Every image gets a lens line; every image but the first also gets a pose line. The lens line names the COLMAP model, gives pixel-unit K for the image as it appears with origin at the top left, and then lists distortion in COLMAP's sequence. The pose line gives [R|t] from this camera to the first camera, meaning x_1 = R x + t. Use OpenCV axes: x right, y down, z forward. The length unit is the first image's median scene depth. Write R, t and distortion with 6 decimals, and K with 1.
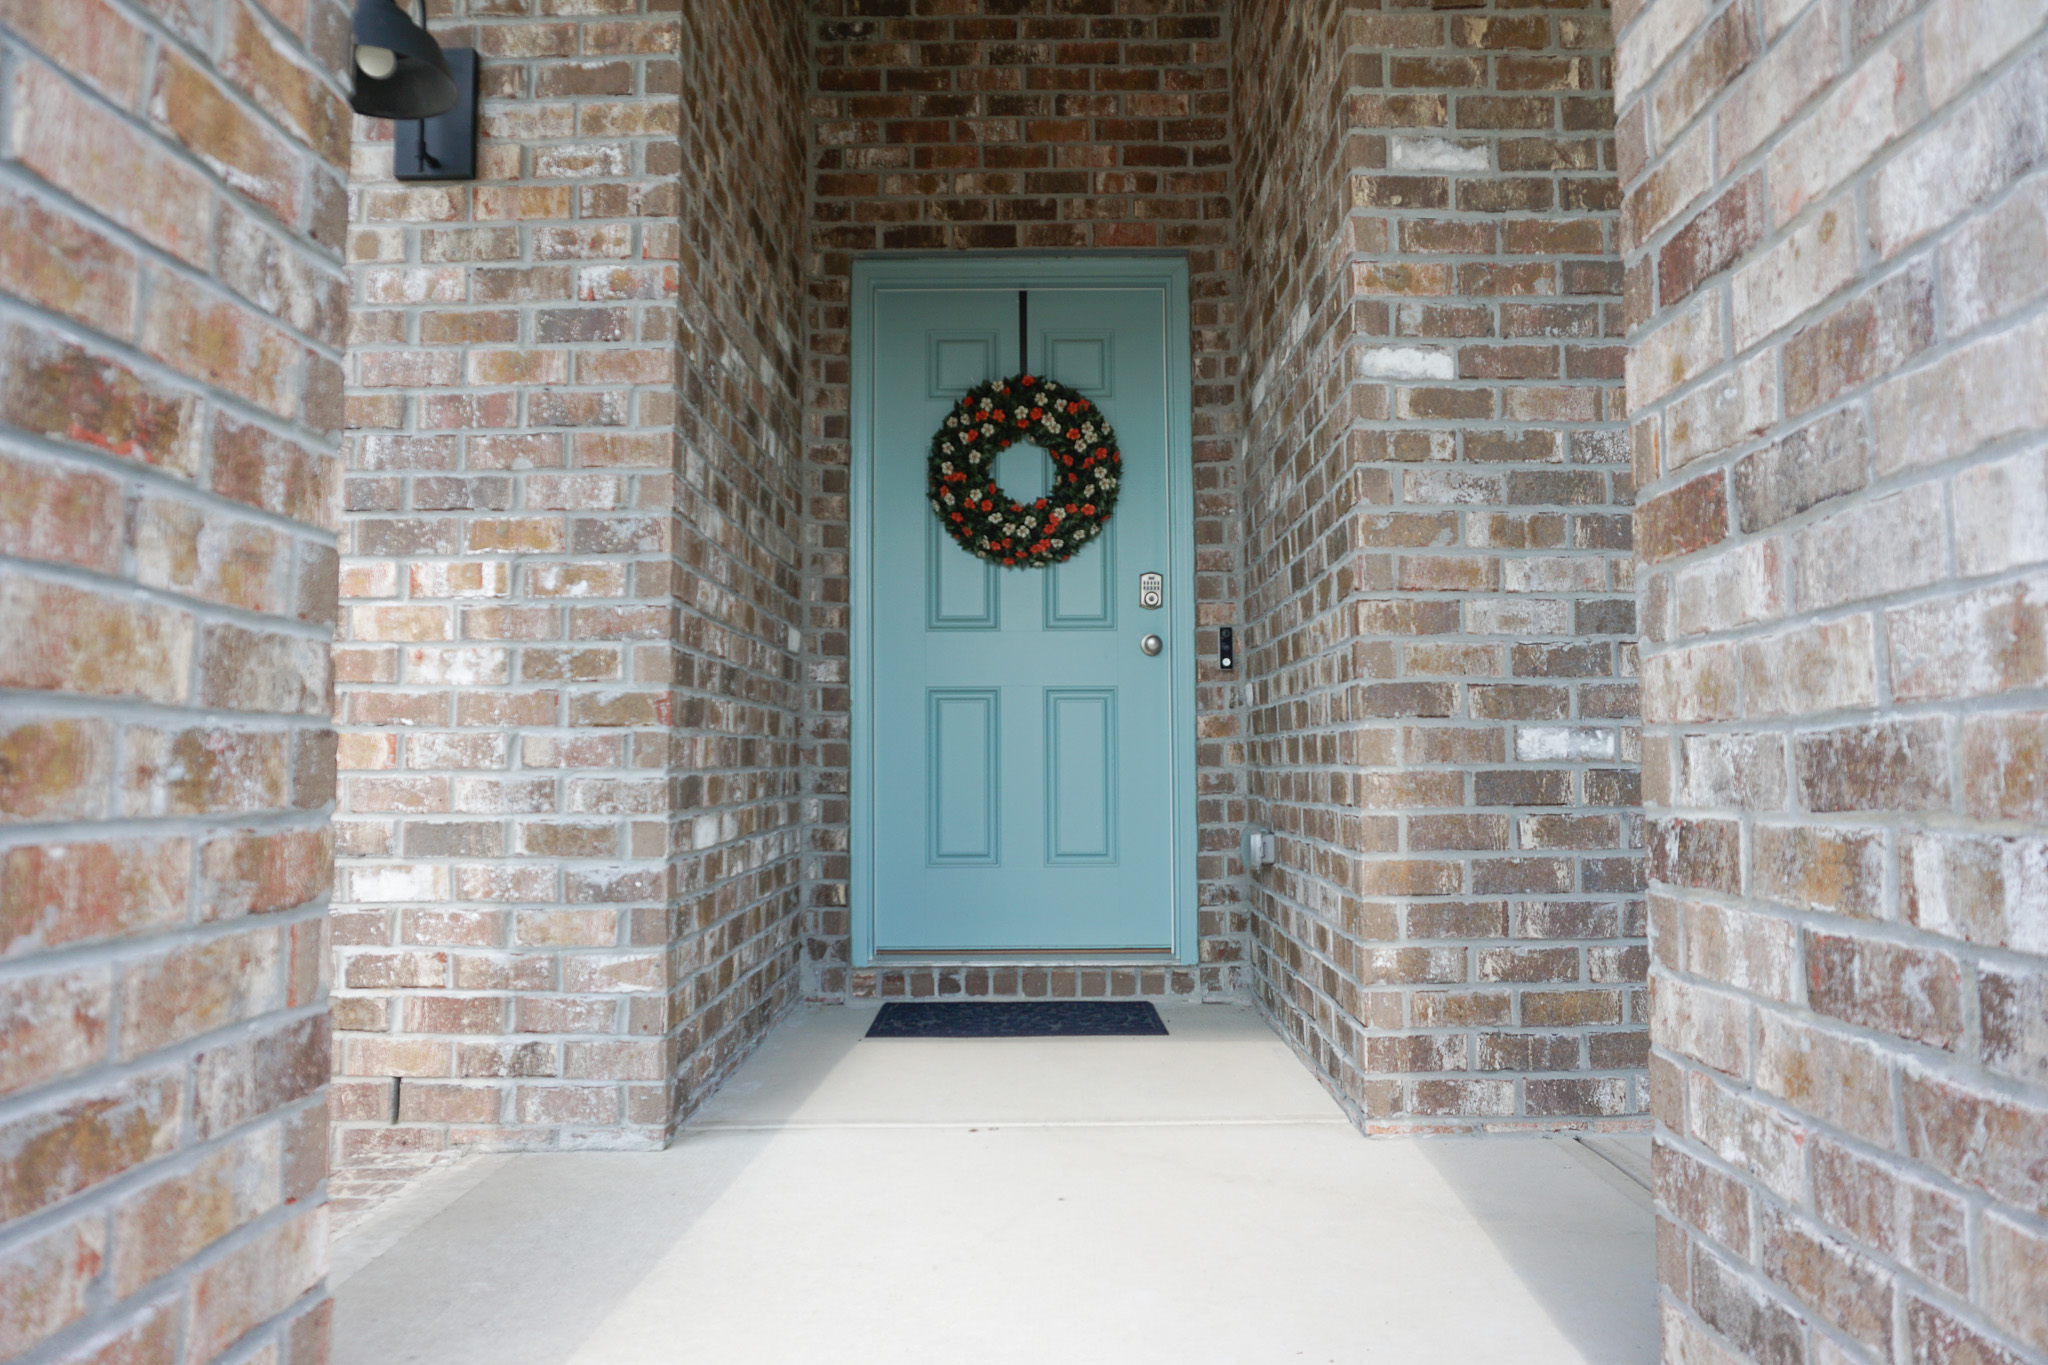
lens RADIAL K [[1367.9, 0, 1024.4], [0, 1367.9, 680.4], [0, 0, 1]] dist [-0.045399, 0.023155]
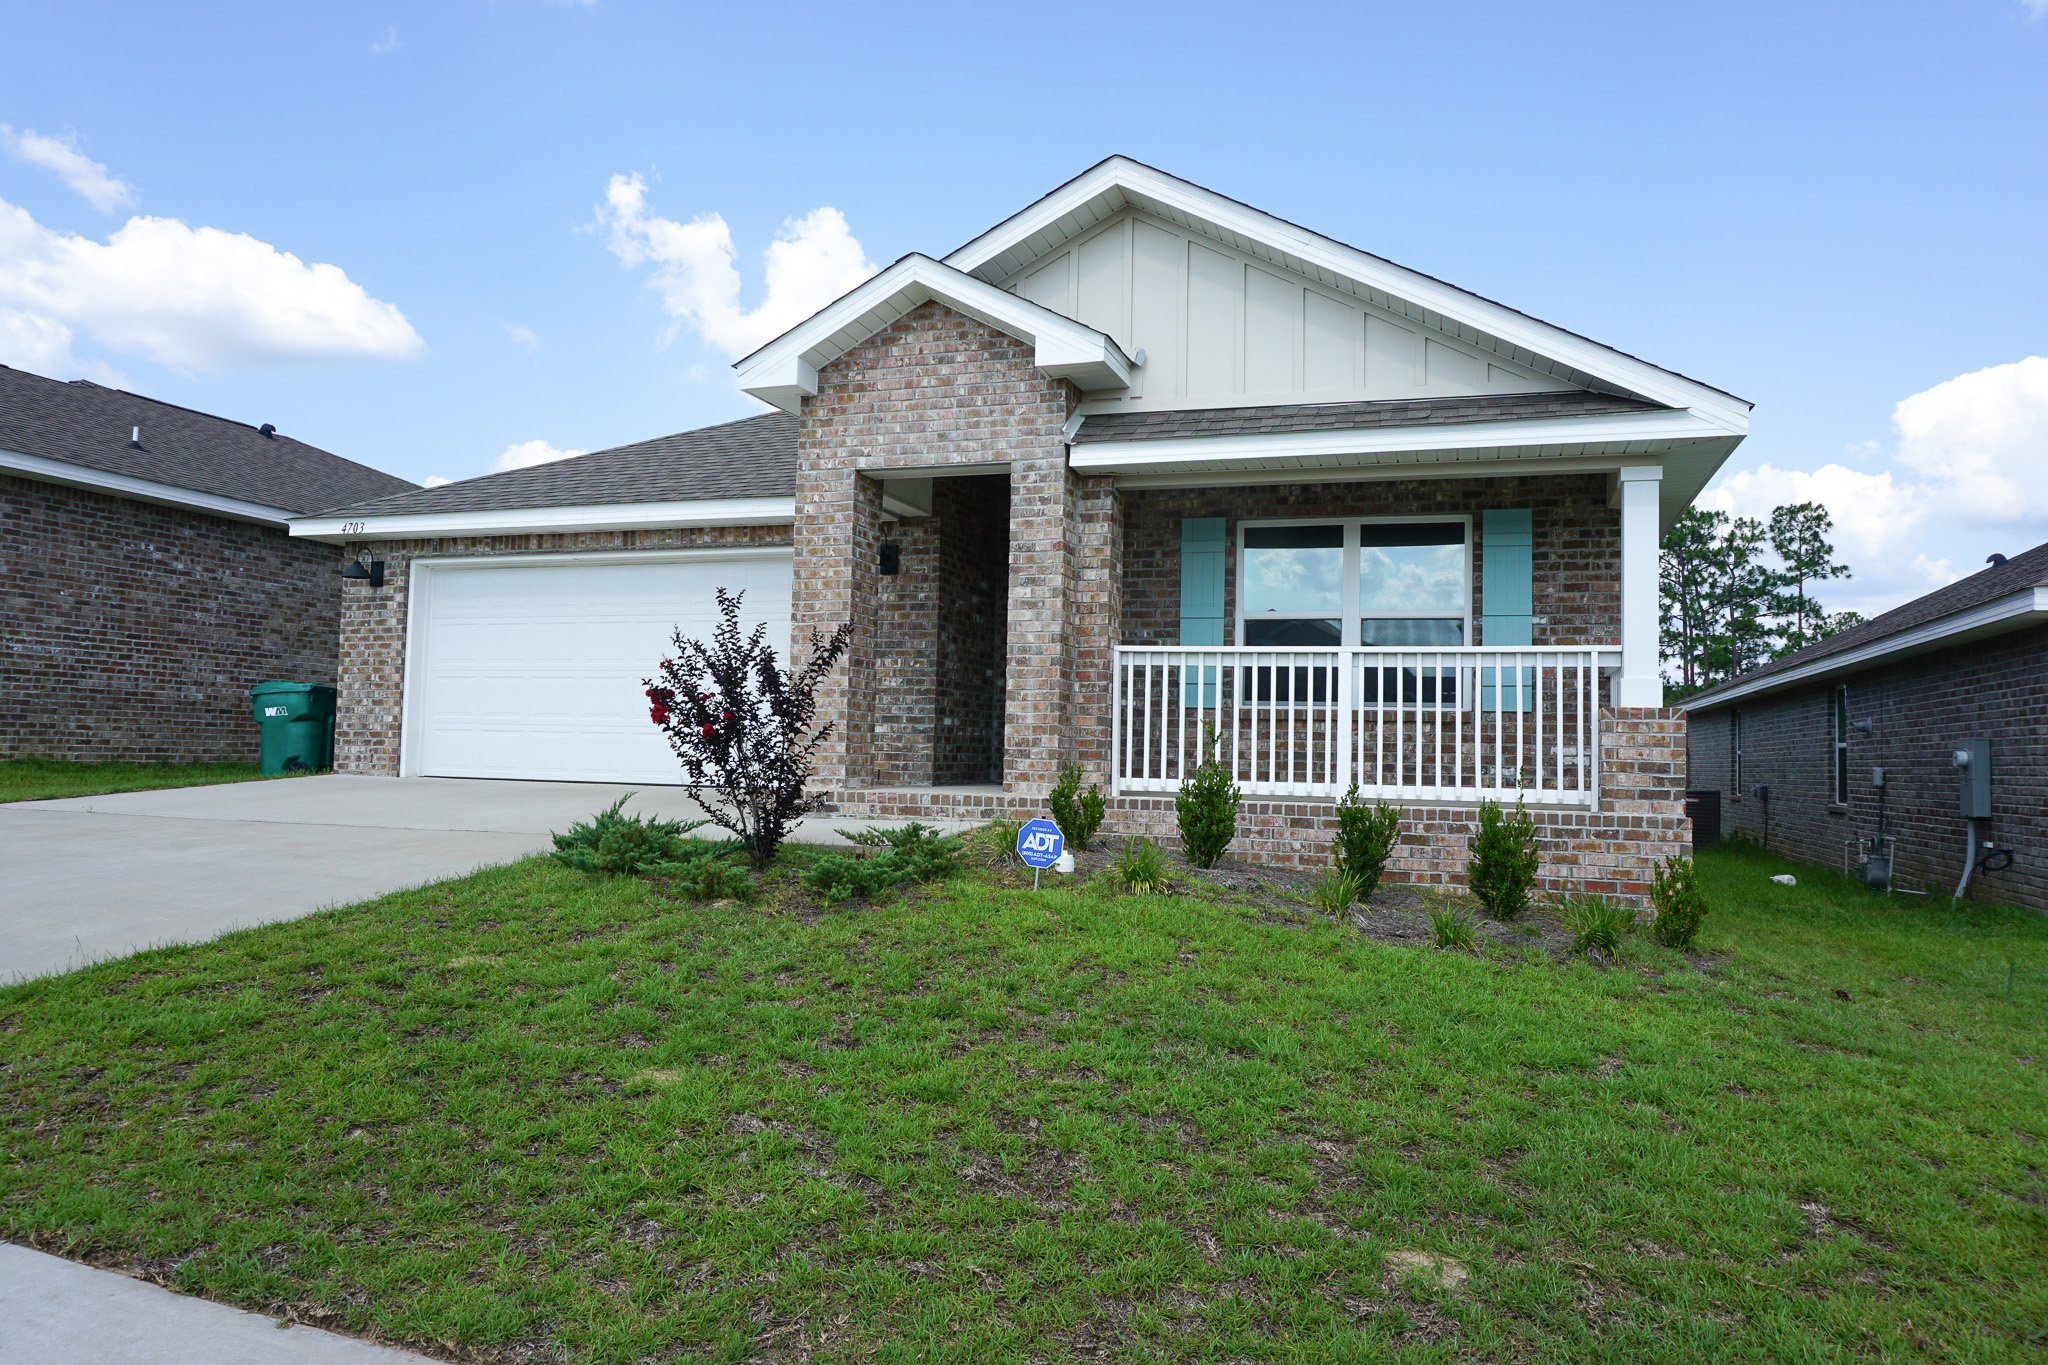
lens RADIAL K [[1367.9, 0, 1023.8], [0, 1367.9, 678.0], [0, 0, 1]] dist [-0.045399, 0.023155]
pose [[0.948299, 0.010001, -0.317221, 1.441876], [-0.009379, 0.999950, 0.003488, -0.043128], [0.317240, -0.000332, 0.948345, -3.182742]]
